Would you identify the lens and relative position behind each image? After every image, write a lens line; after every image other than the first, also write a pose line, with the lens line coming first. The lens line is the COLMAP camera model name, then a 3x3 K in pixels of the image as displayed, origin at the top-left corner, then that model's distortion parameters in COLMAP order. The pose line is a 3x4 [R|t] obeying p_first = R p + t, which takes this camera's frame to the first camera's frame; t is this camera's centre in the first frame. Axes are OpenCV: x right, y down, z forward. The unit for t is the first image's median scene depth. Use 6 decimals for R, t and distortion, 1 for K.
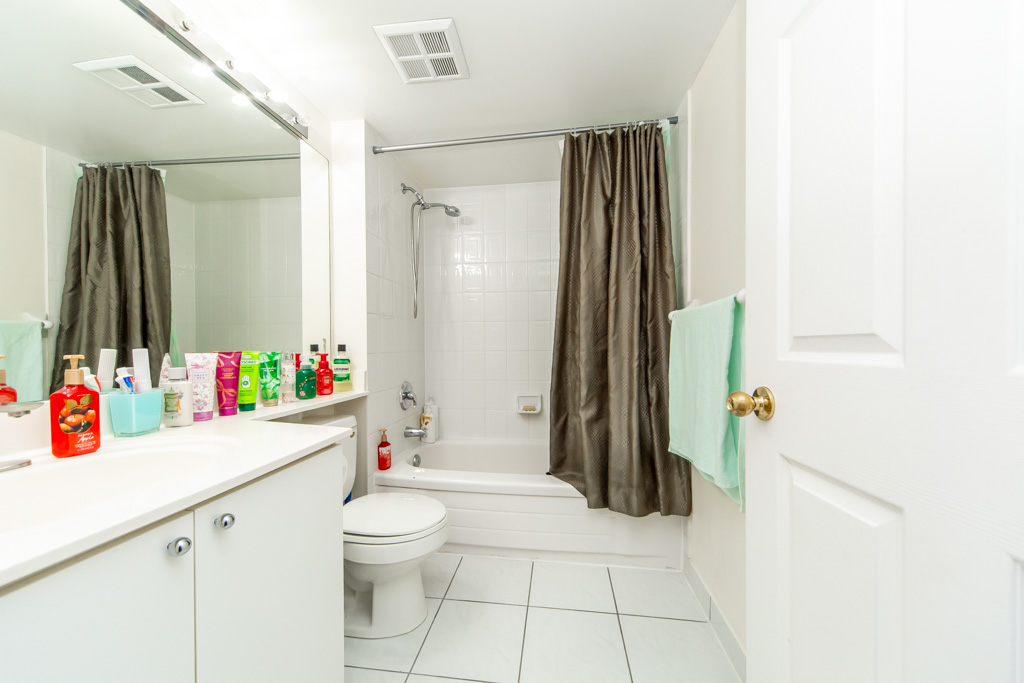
lens RADIAL K [[372.1, 0, 509.1], [0, 372.1, 350.6], [0, 0, 1]] dist [-0.000055, 0.000028]
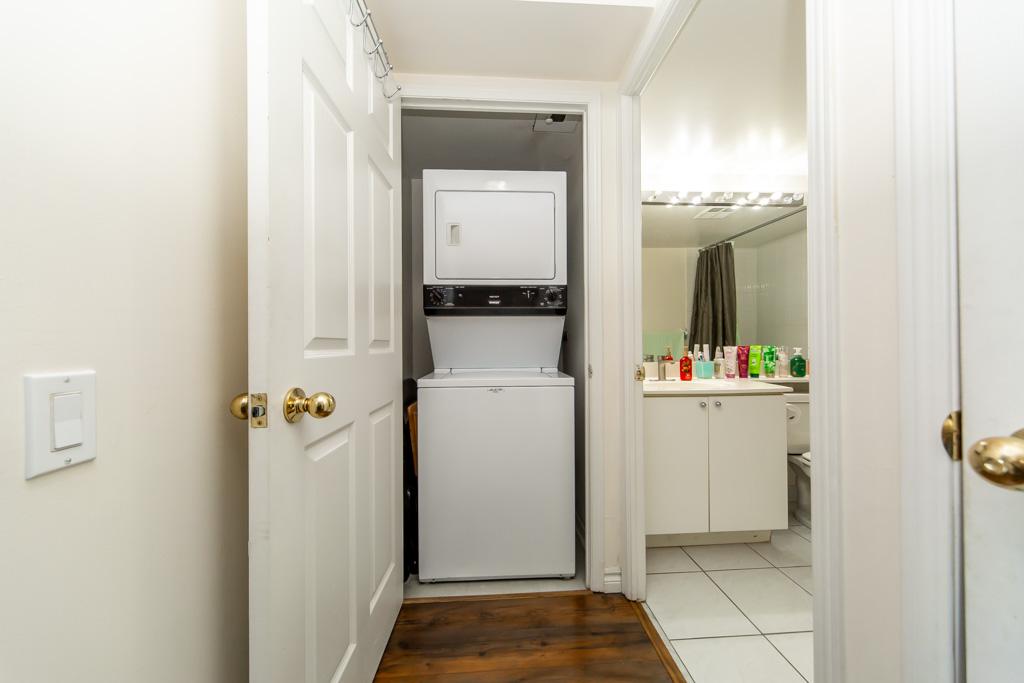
lens RADIAL K [[352.3, 0, 513.2], [0, 352.3, 345.1], [0, 0, 1]] dist [0.001260, -0.000016]
pose [[0.200793, 0.000725, -0.979634, 0.736946], [-0.003302, 0.999995, 0.000064, 0.001811], [0.979628, 0.003222, 0.200794, -0.512915]]
